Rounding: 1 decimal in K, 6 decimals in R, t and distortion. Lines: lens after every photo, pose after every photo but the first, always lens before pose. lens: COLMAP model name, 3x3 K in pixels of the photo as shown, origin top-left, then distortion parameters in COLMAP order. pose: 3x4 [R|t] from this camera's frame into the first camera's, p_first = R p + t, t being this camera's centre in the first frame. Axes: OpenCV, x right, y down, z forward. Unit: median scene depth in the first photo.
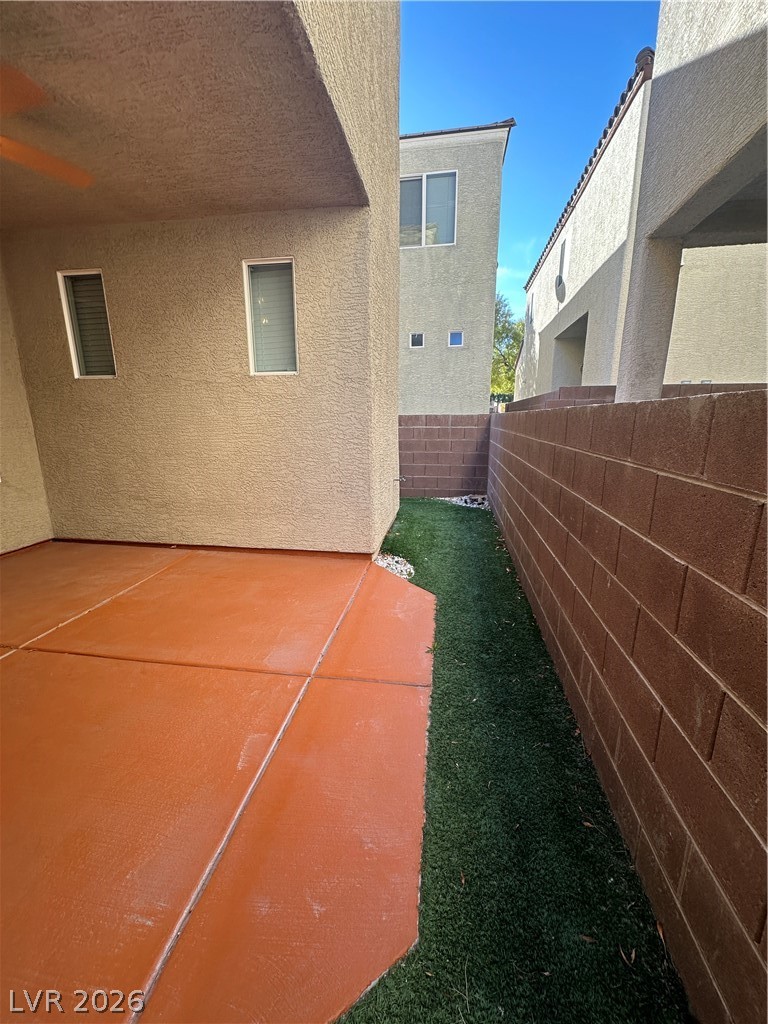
lens RADIAL K [[407.0, 0, 384.0], [0, 407.0, 512.0], [0, 0, 1]] dist [-0.001065, 0.000130]
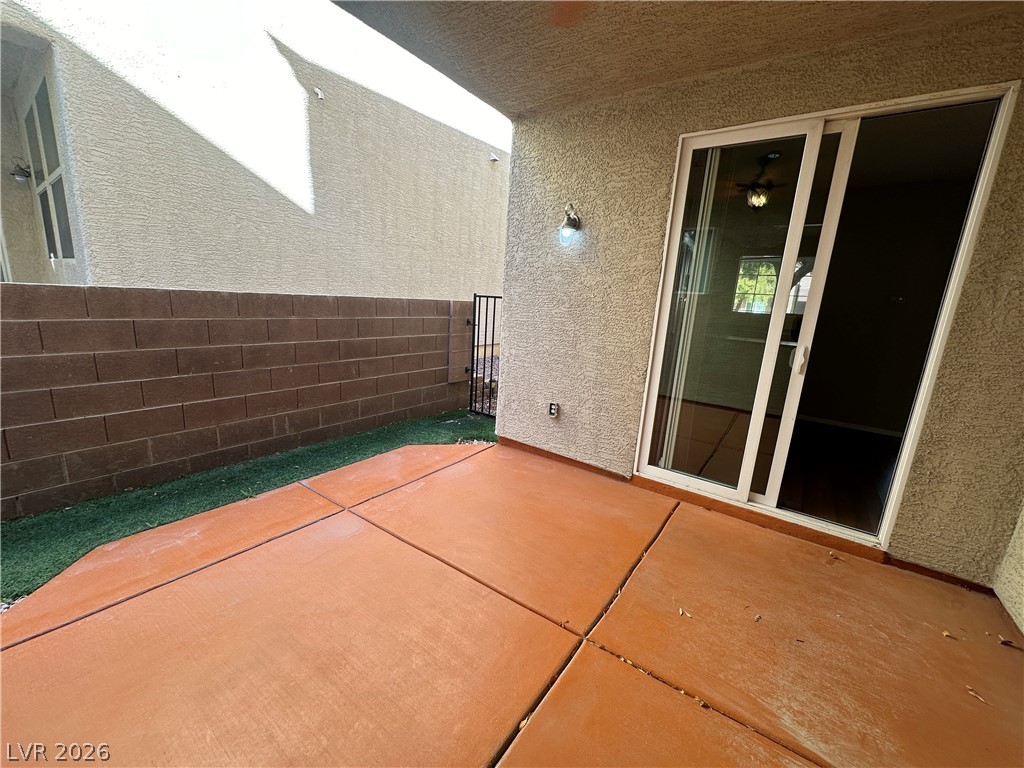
lens RADIAL K [[407.0, 0, 512.8], [0, 407.0, 383.3], [0, 0, 1]] dist [-0.001065, 0.000130]
pose [[-0.888434, -0.143135, 0.436116, -0.709661], [0.047149, 0.916651, 0.396897, -0.276319], [-0.456576, 0.373179, -0.807636, 1.016615]]
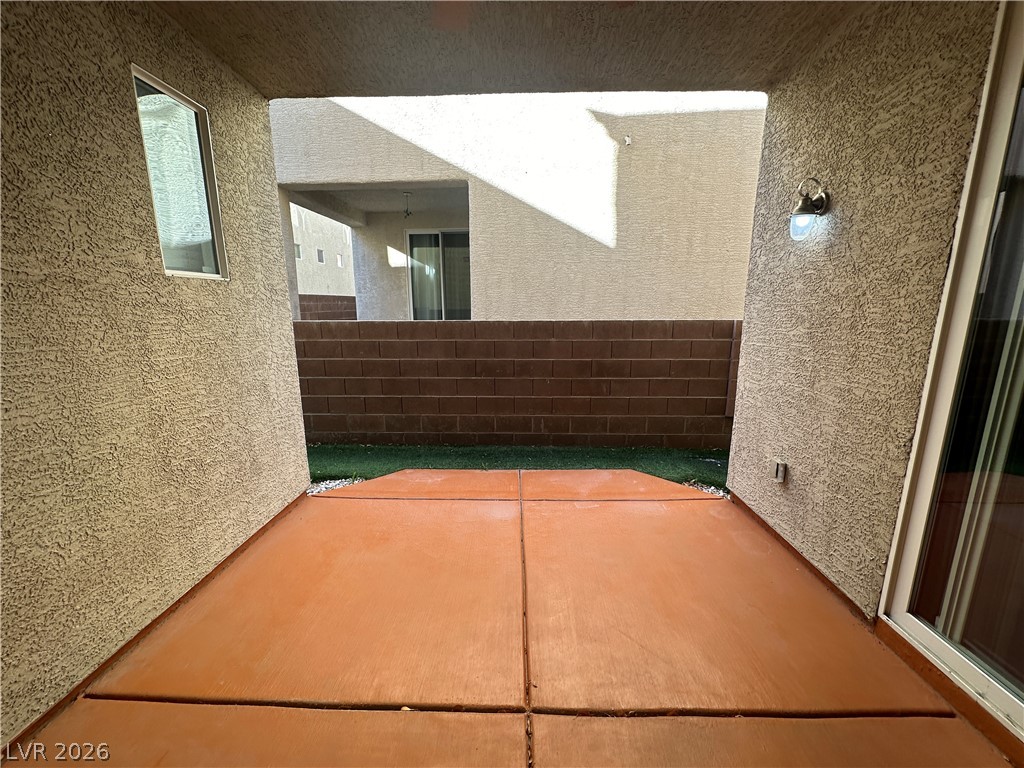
lens RADIAL K [[407.0, 0, 512.8], [0, 407.0, 383.3], [0, 0, 1]] dist [-0.001065, 0.000130]
pose [[-0.134520, -0.183533, 0.973766, -0.976364], [0.225075, 0.951353, 0.210402, -0.211620], [-0.965011, 0.247474, -0.086667, 0.647156]]
